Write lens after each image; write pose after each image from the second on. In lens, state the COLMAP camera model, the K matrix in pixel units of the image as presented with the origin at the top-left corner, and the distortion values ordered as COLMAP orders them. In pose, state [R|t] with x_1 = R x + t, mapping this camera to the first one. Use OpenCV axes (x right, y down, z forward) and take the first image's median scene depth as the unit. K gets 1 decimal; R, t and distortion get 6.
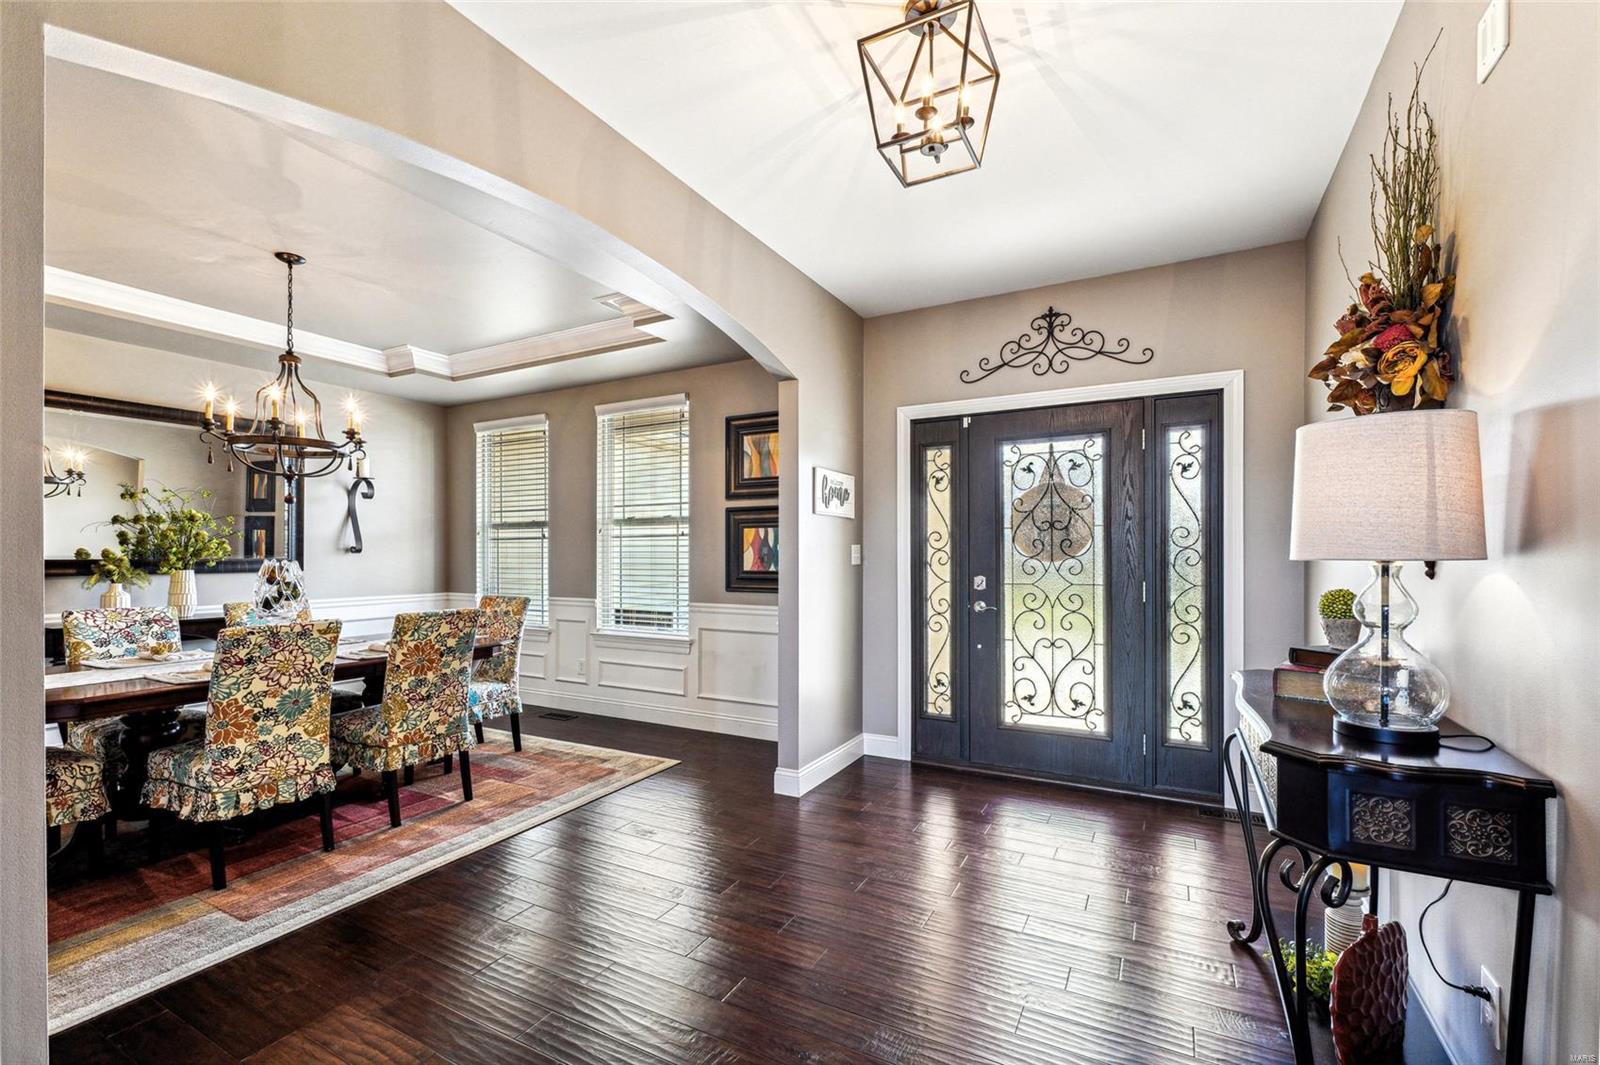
lens RADIAL K [[696.6, 0, 801.2], [0, 696.6, 539.5], [0, 0, 1]] dist [-0.000004, 0.000058]
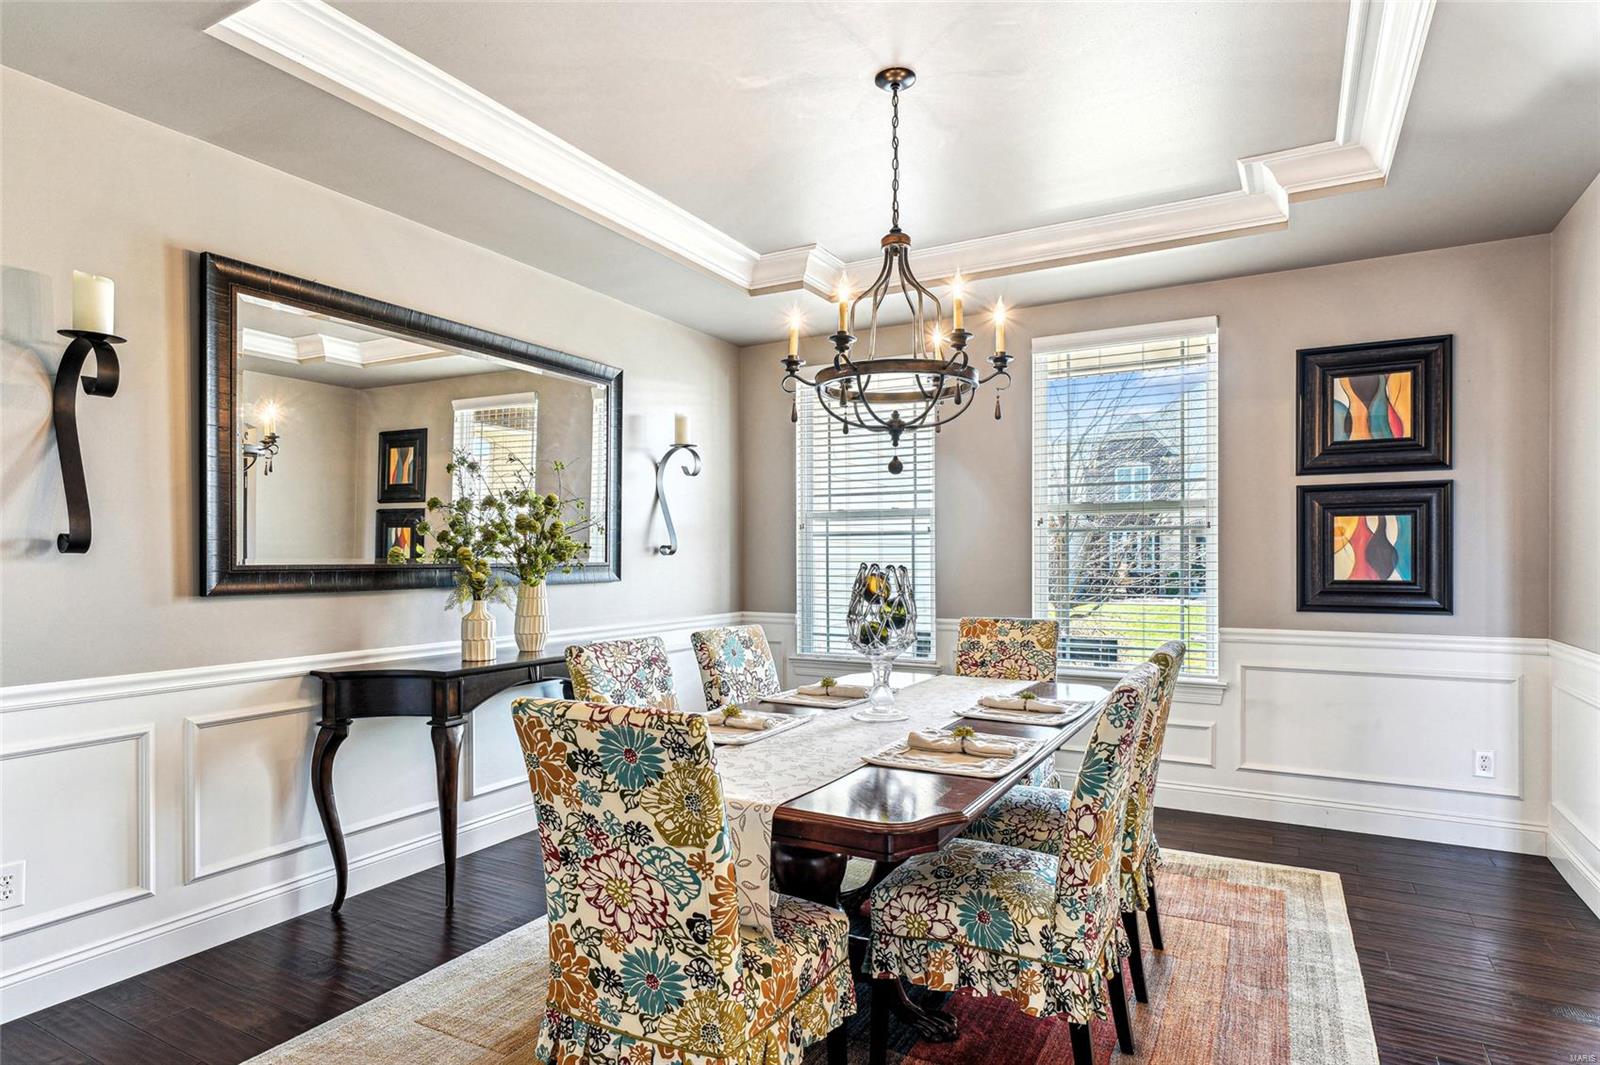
lens RADIAL K [[883.2, 0, 798.2], [0, 883.2, 544.6], [0, 0, 1]] dist [-0.006152, 0.000221]
pose [[0.999866, -0.001462, -0.016318, -0.574016], [0.001531, 0.999990, 0.004195, 0.006293], [0.016312, -0.004220, 0.999858, 0.148749]]
